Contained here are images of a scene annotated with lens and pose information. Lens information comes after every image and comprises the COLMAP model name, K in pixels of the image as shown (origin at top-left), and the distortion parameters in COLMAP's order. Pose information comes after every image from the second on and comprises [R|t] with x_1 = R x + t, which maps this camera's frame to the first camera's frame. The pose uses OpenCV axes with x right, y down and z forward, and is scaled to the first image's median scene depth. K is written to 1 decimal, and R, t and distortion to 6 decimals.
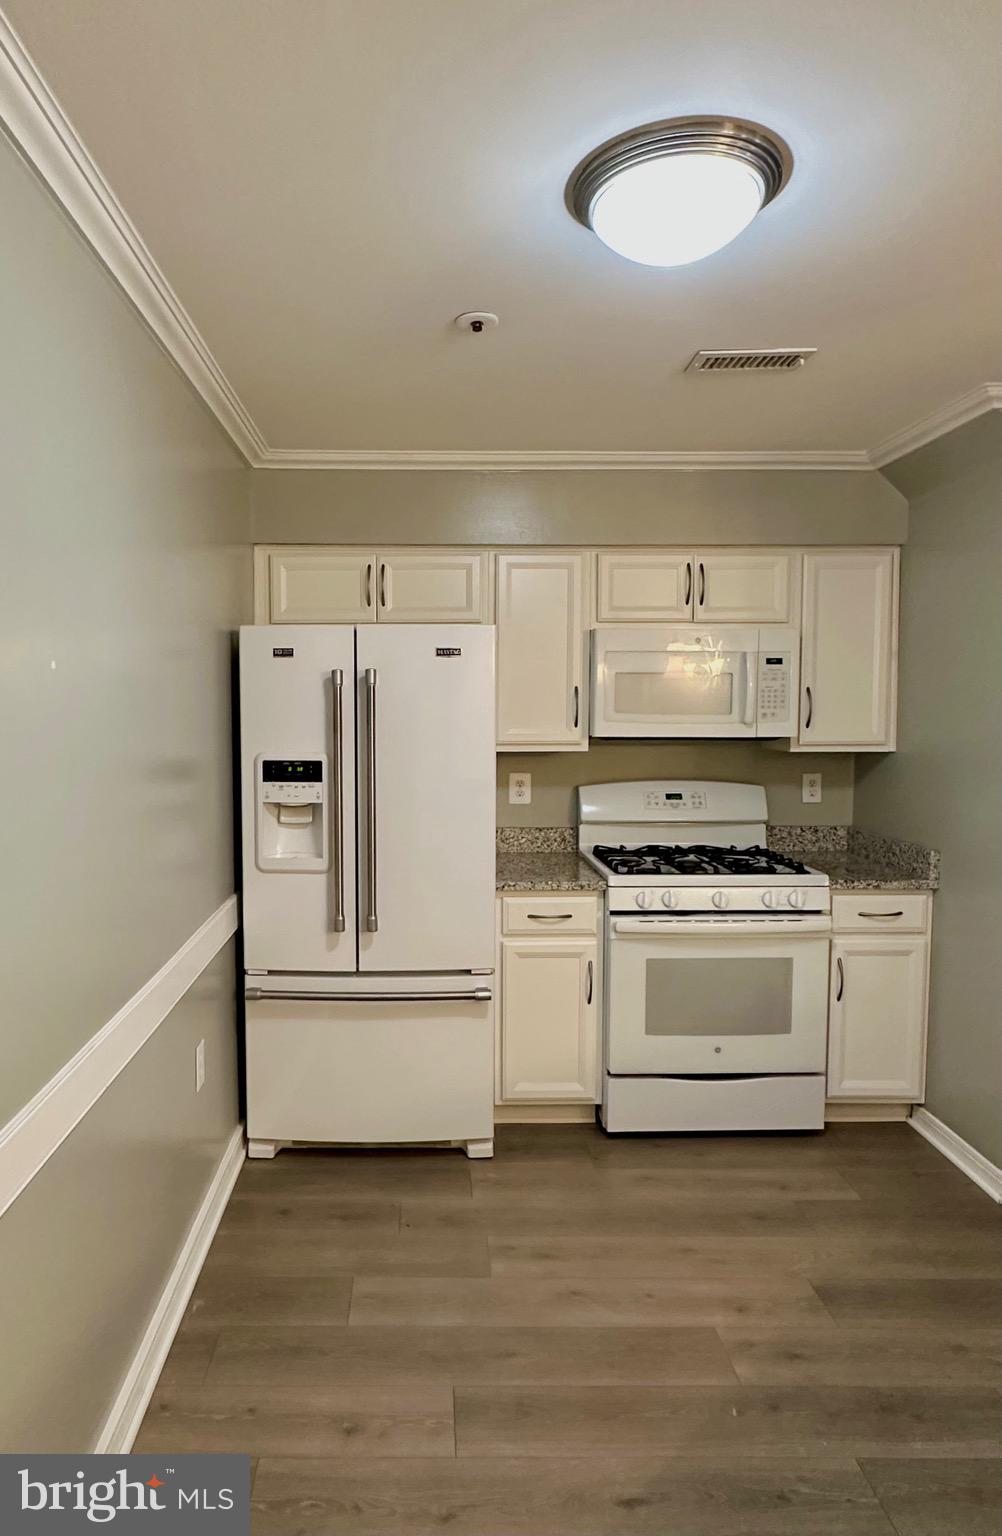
lens RADIAL K [[976.3, 0, 501.0], [0, 976.3, 768.0], [0, 0, 1]] dist [0.003913, -0.001868]
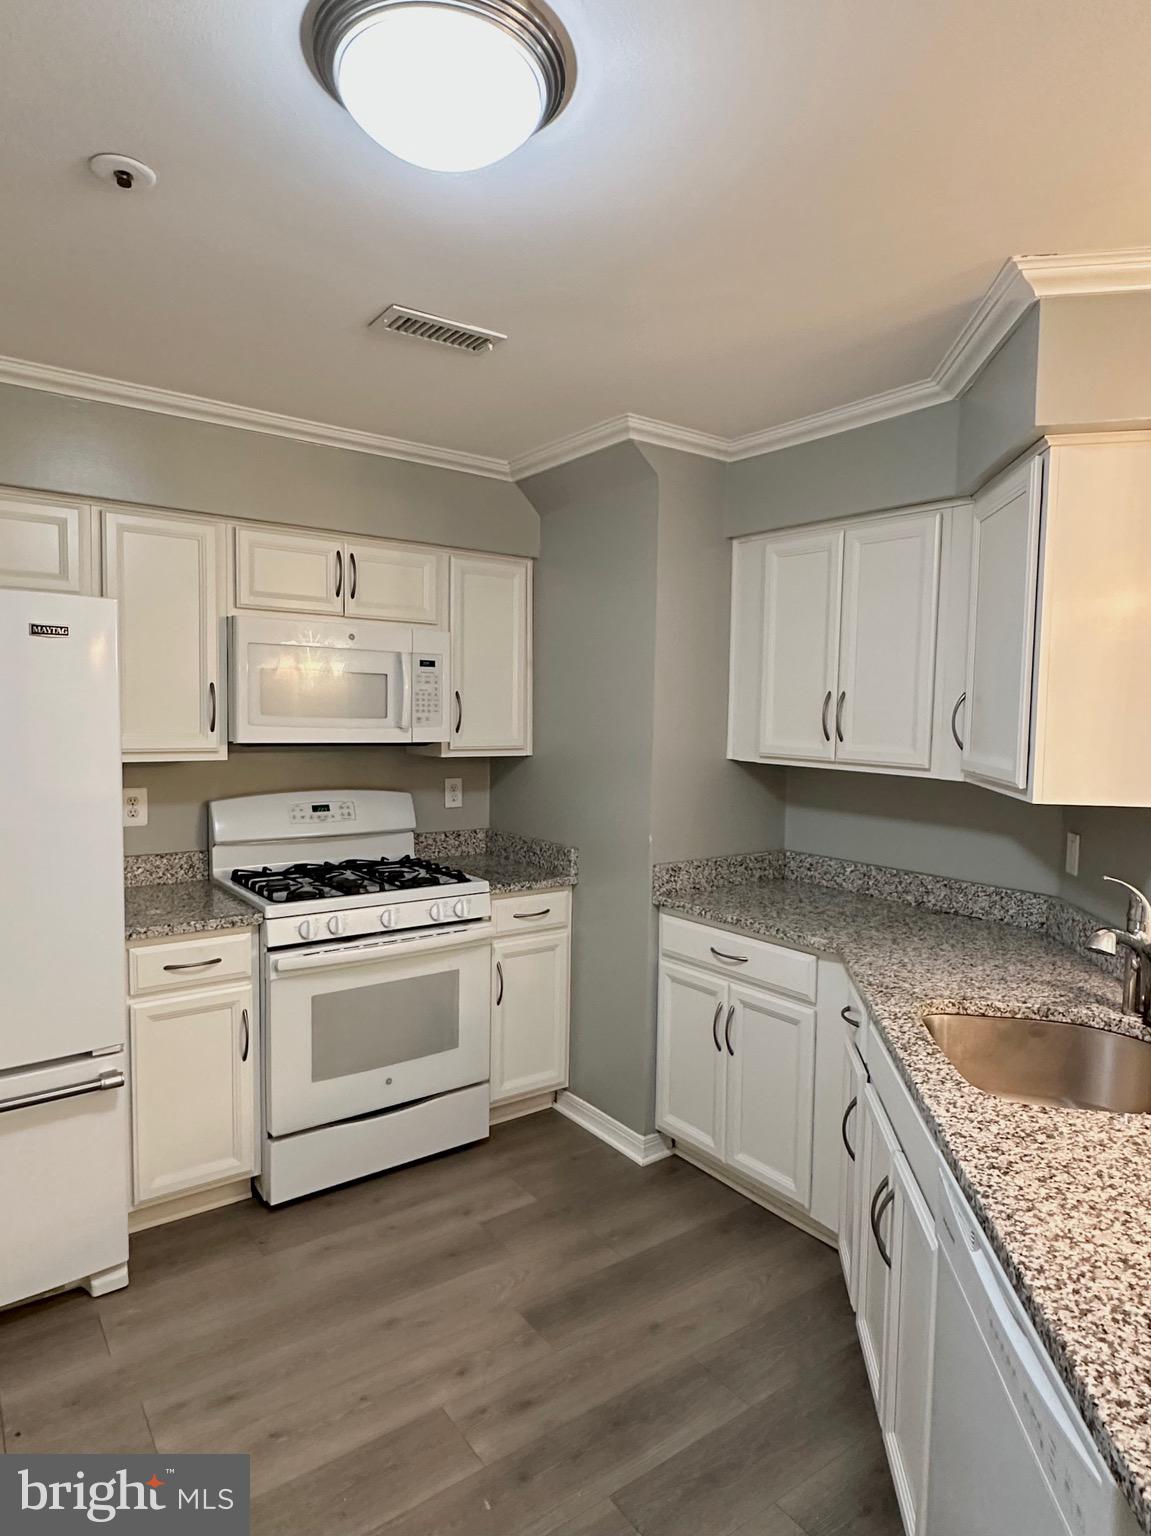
lens RADIAL K [[880.8, 0, 575.5], [0, 880.8, 768.0], [0, 0, 1]] dist [-0.001199, -0.000489]
pose [[0.827785, -0.020852, 0.560657, -0.091120], [0.019536, 0.999774, 0.008341, -0.011087], [-0.560705, 0.004048, 0.828006, 0.204856]]
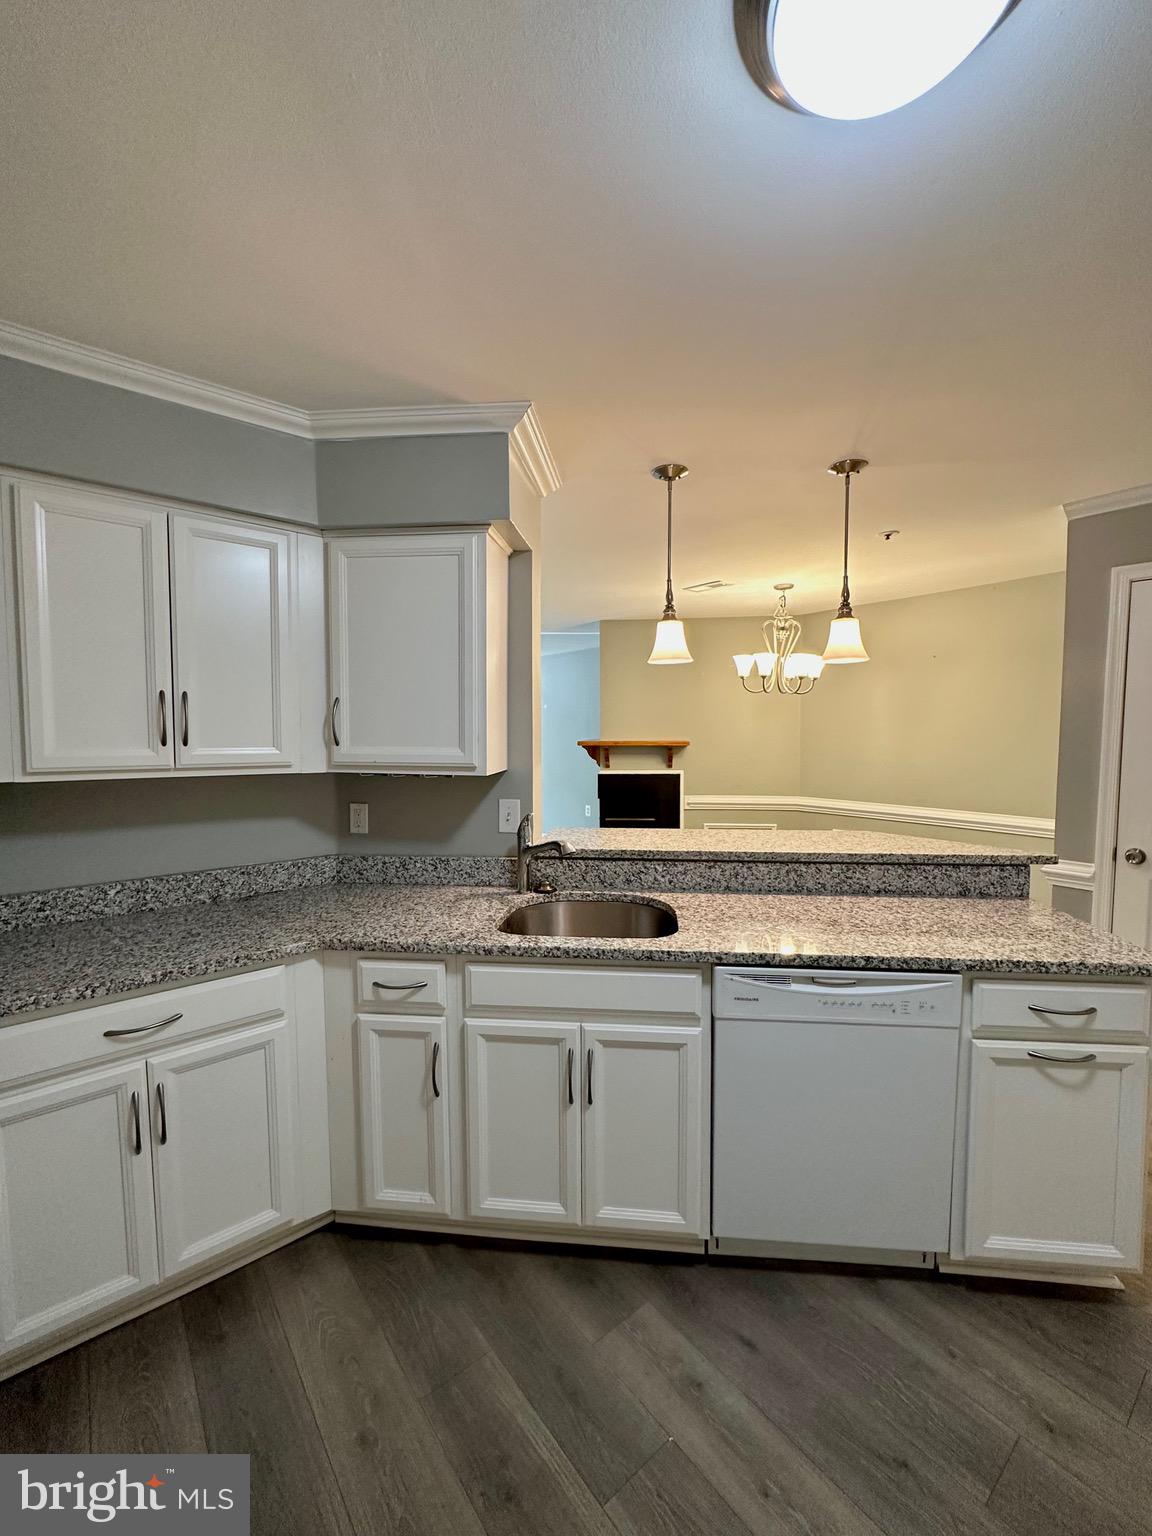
lens RADIAL K [[626.4, 0, 576.0], [0, 626.4, 768.0], [0, 0, 1]] dist [-0.000758, -0.000031]
pose [[-0.589063, -0.048184, 0.806649, -0.053313], [0.056109, 0.993373, 0.100312, -0.044990], [-0.806137, 0.104351, -0.582456, 0.884251]]
